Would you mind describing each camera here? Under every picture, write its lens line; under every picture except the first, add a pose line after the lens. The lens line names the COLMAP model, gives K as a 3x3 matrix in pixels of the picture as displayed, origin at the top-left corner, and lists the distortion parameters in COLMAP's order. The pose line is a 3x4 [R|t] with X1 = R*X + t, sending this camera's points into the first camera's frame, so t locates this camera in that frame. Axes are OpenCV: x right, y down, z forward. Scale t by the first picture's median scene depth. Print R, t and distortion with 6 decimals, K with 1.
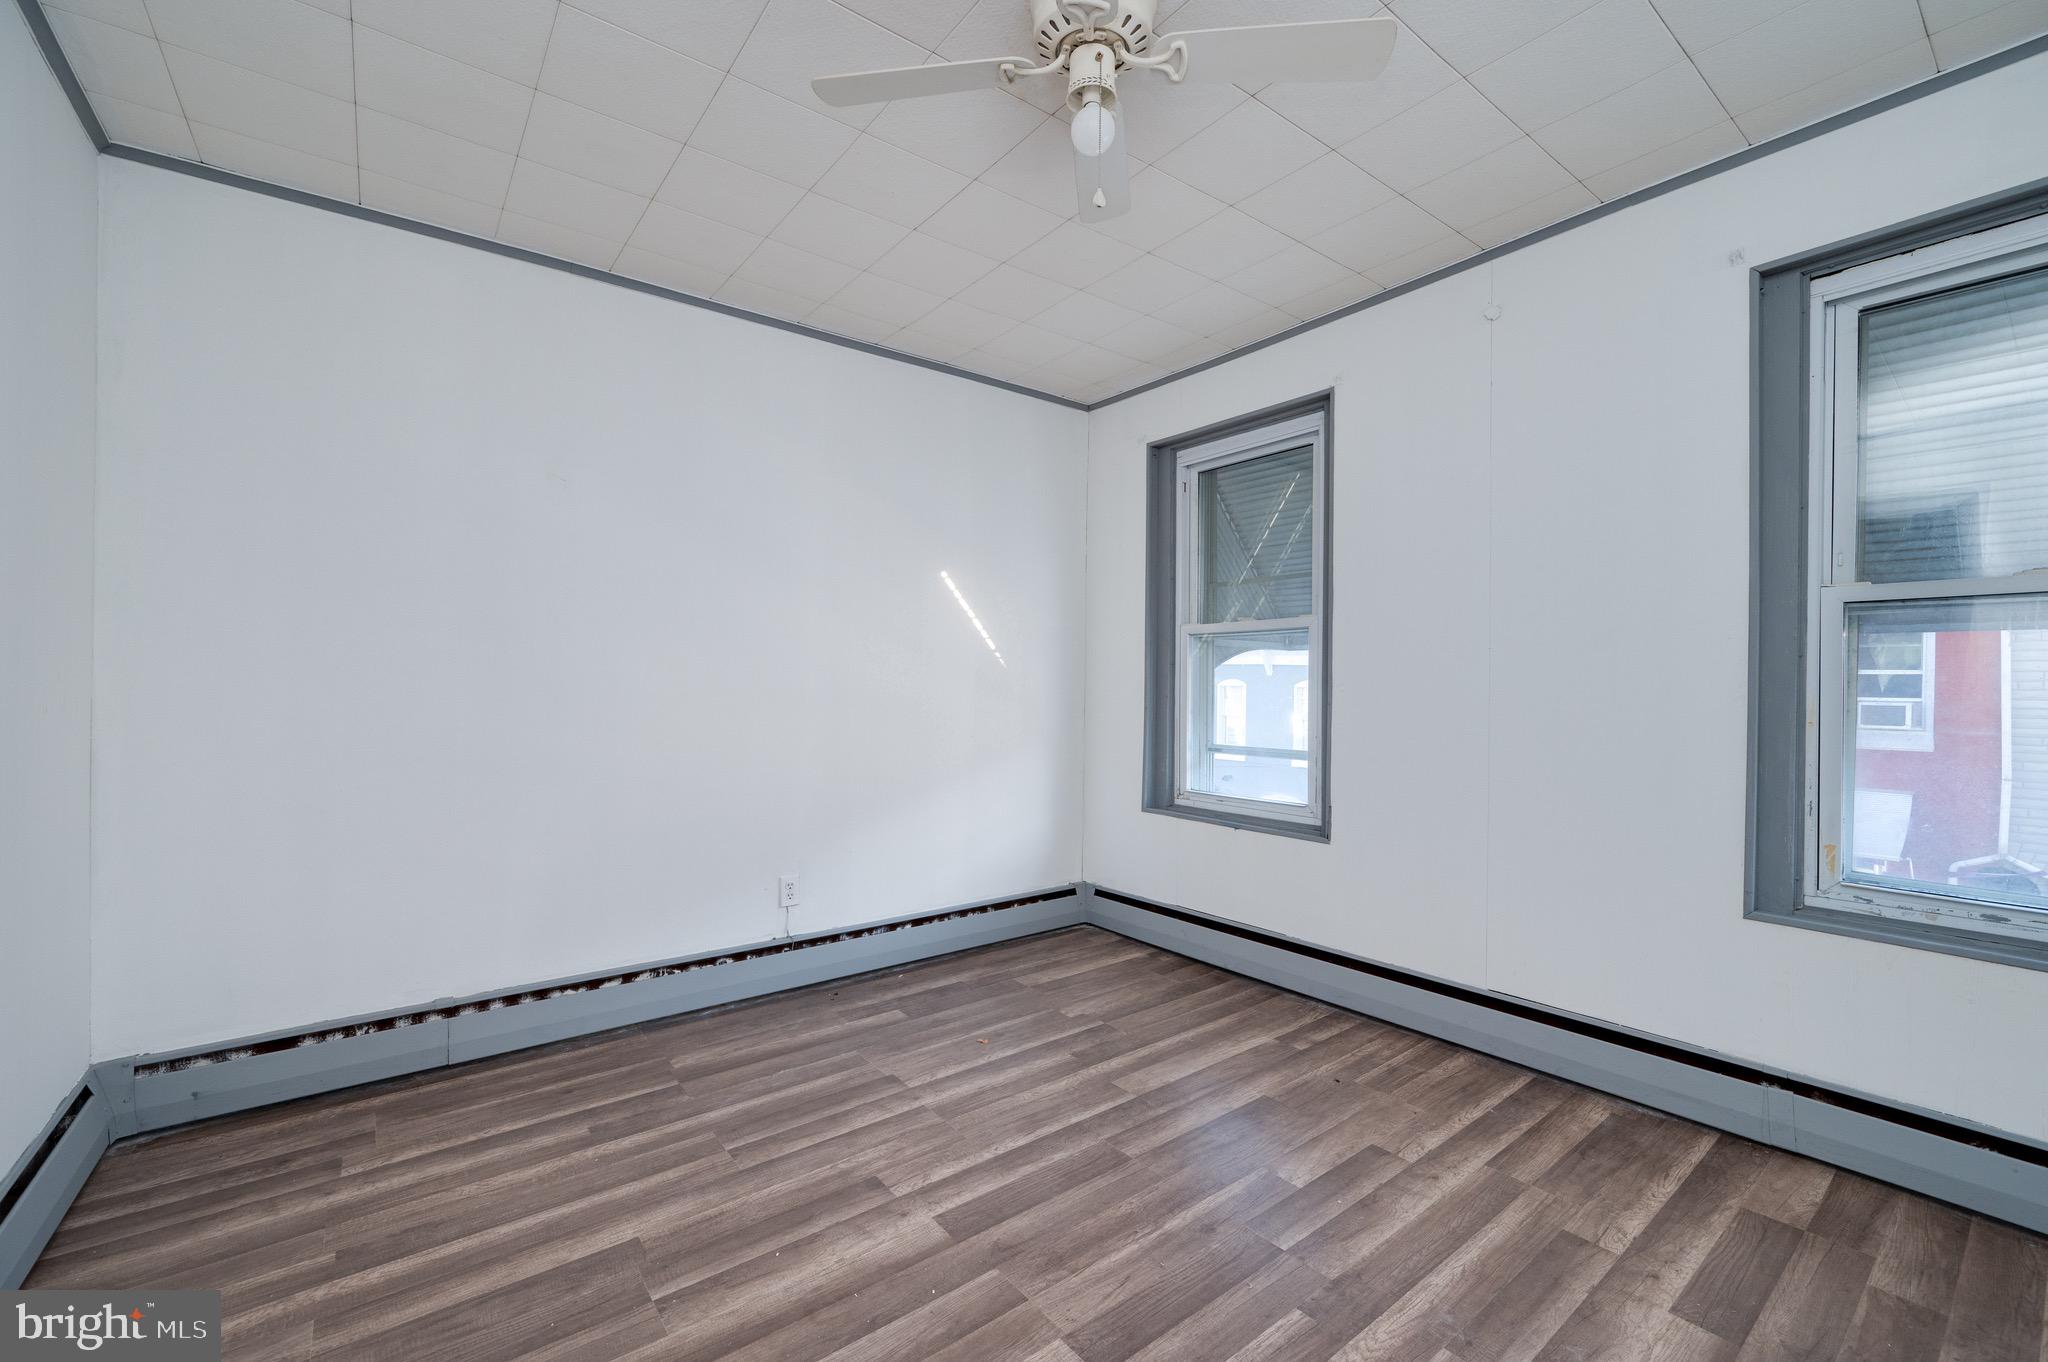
lens RADIAL K [[803.1, 0, 1024.0], [0, 803.1, 681.0], [0, 0, 1]] dist [-0.001558, -0.000308]
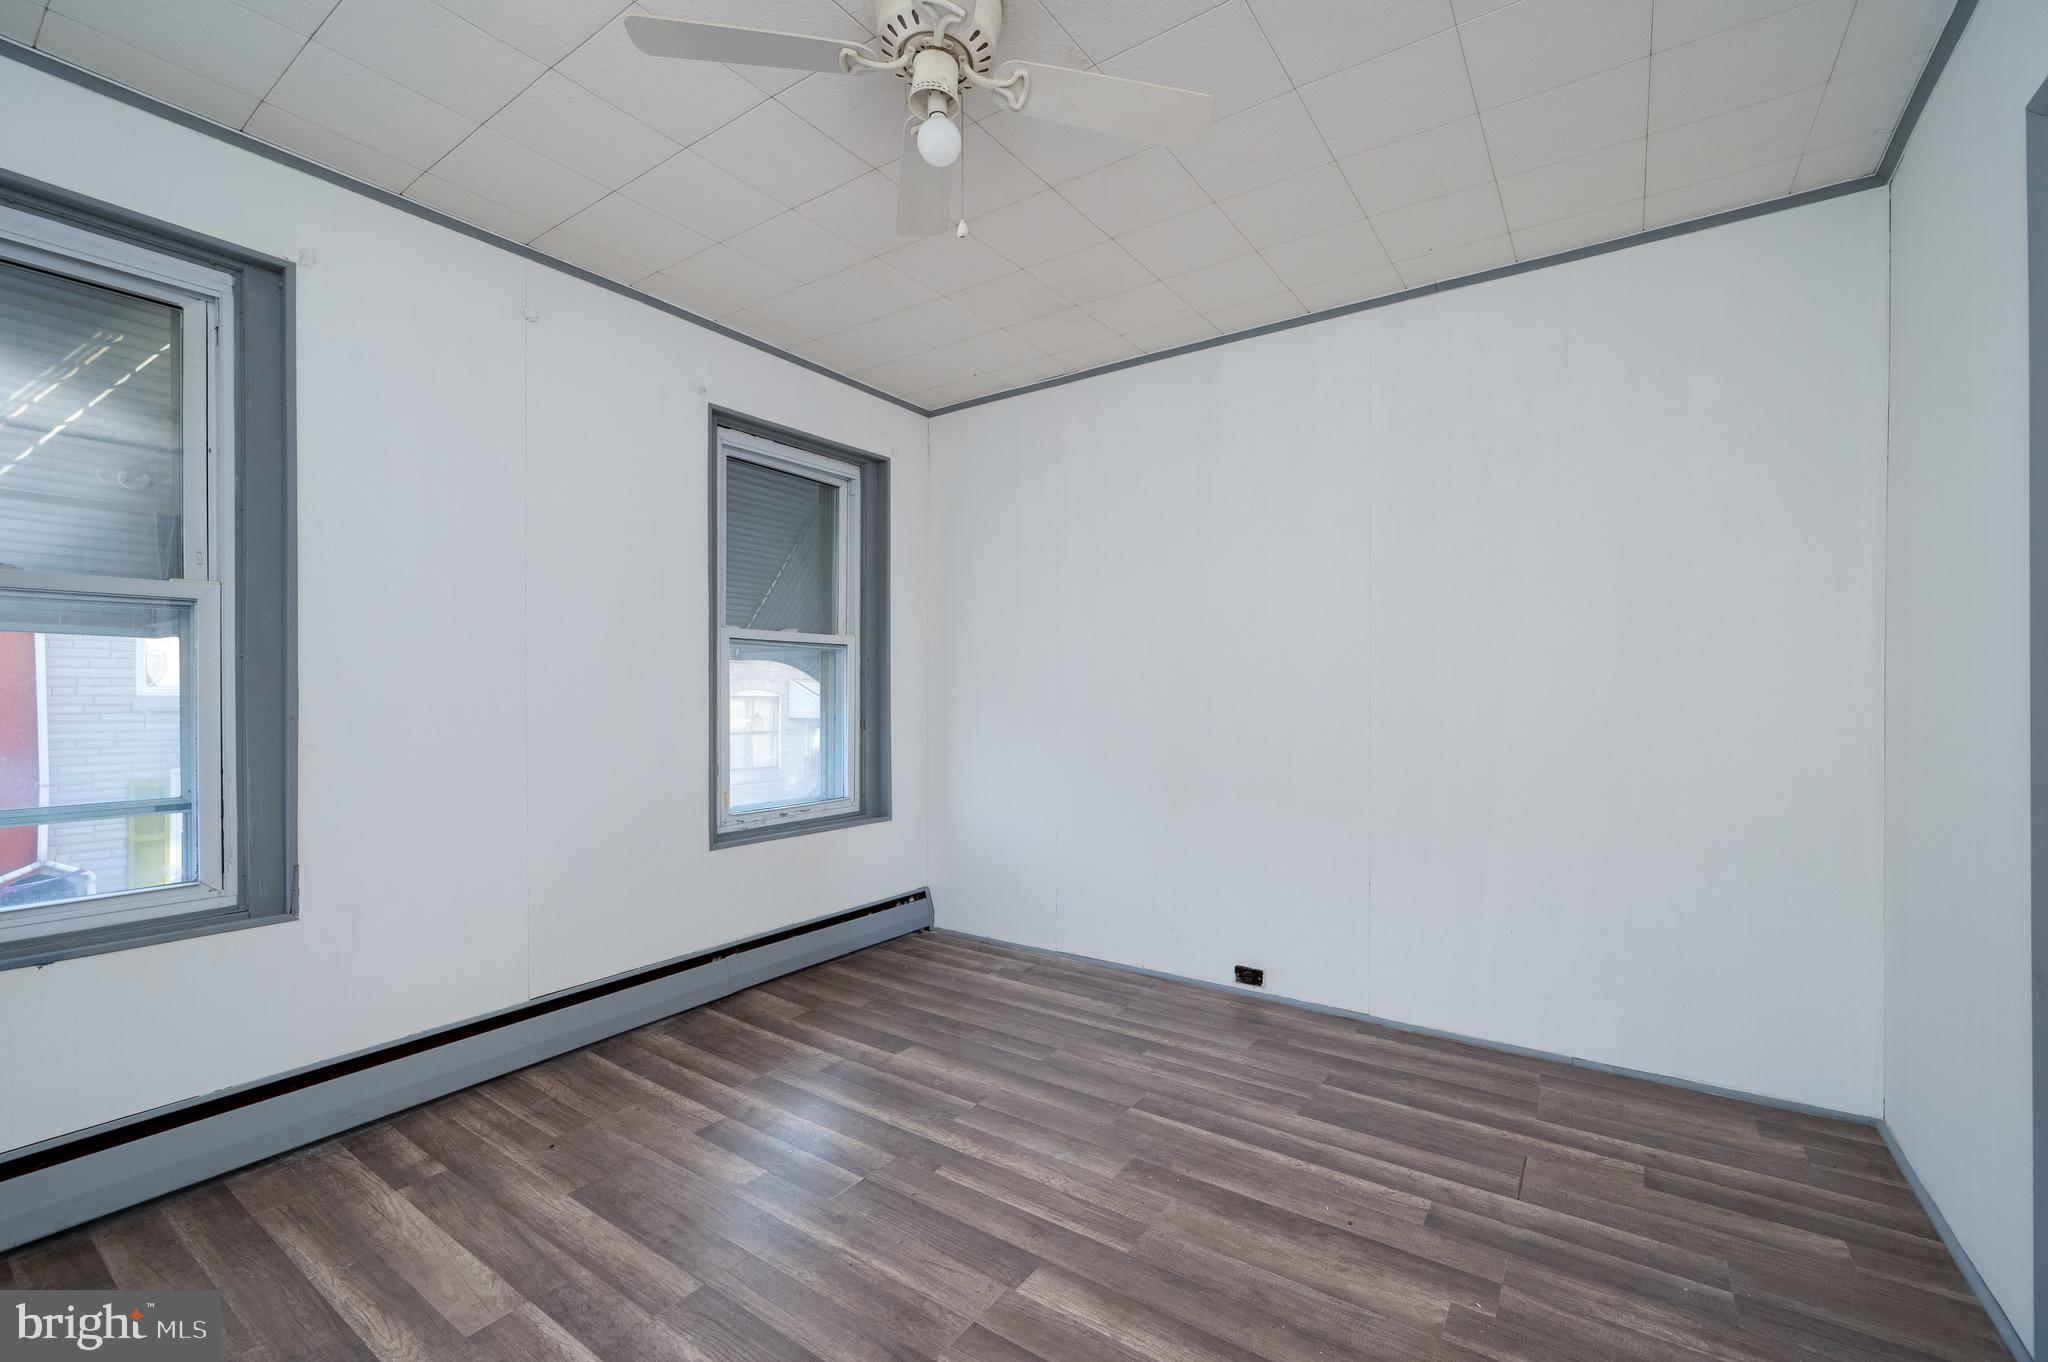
lens RADIAL K [[778.8, 0, 1046.6], [0, 778.8, 689.8], [0, 0, 1]] dist [-0.000956, -0.000349]
pose [[-0.253738, -0.001184, 0.967272, -0.560311], [-0.002138, 0.999997, 0.000663, 0.002368], [-0.967271, -0.001900, -0.253740, 0.697690]]
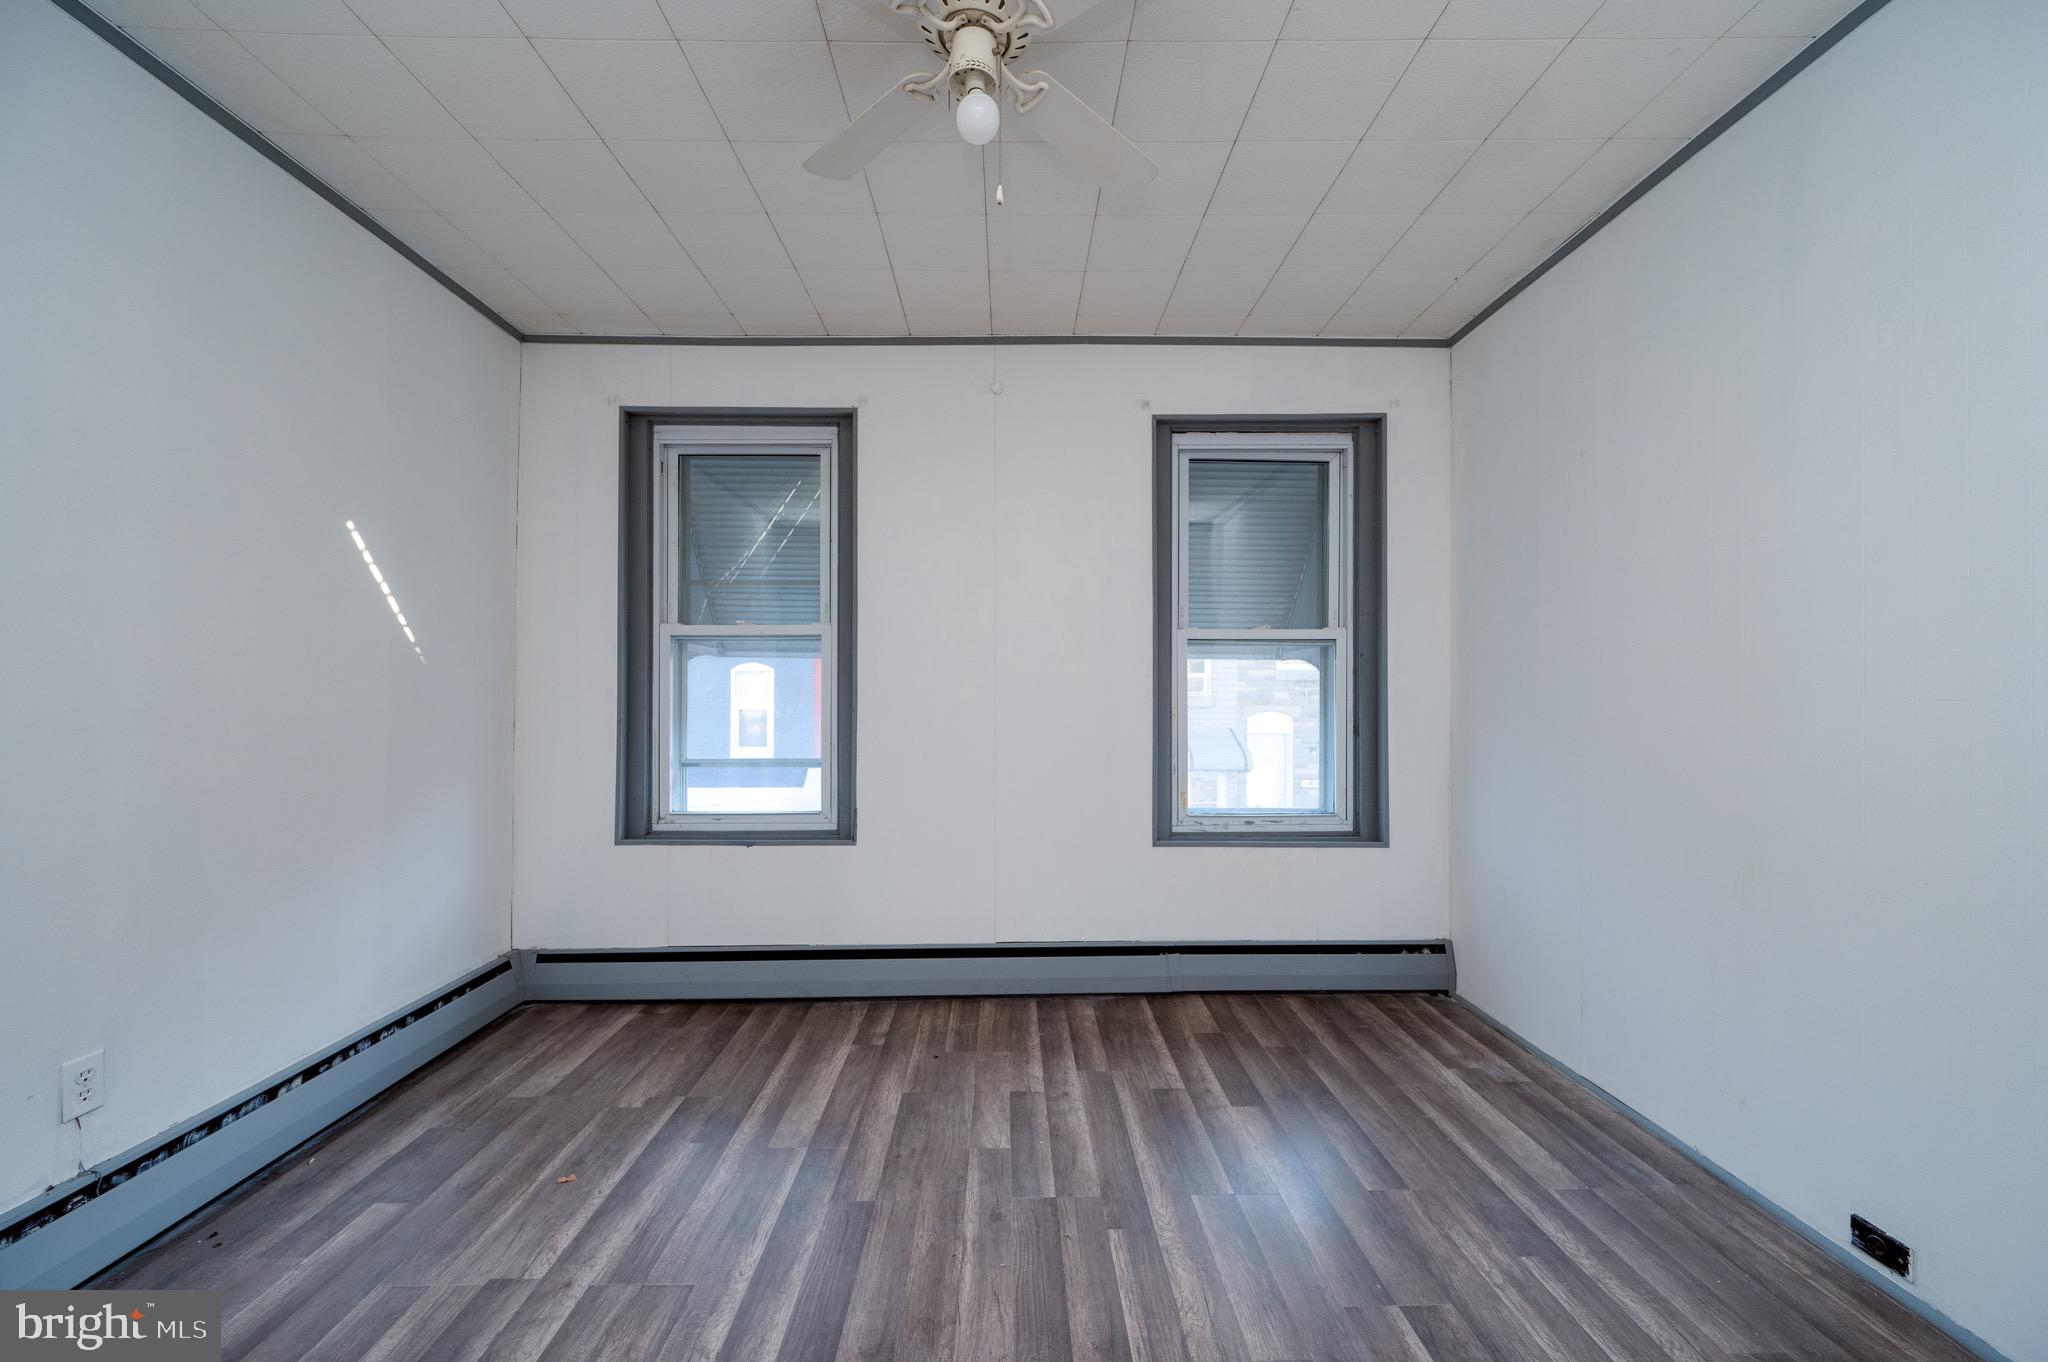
lens RADIAL K [[815.1, 0, 1031.4], [0, 815.1, 678.0], [0, 0, 1]] dist [-0.000213, -0.000422]
pose [[0.614859, 0.012171, 0.788543, -0.403849], [0.000657, 0.999873, -0.015944, 0.004915], [-0.788637, 0.010321, 0.614773, 0.218583]]
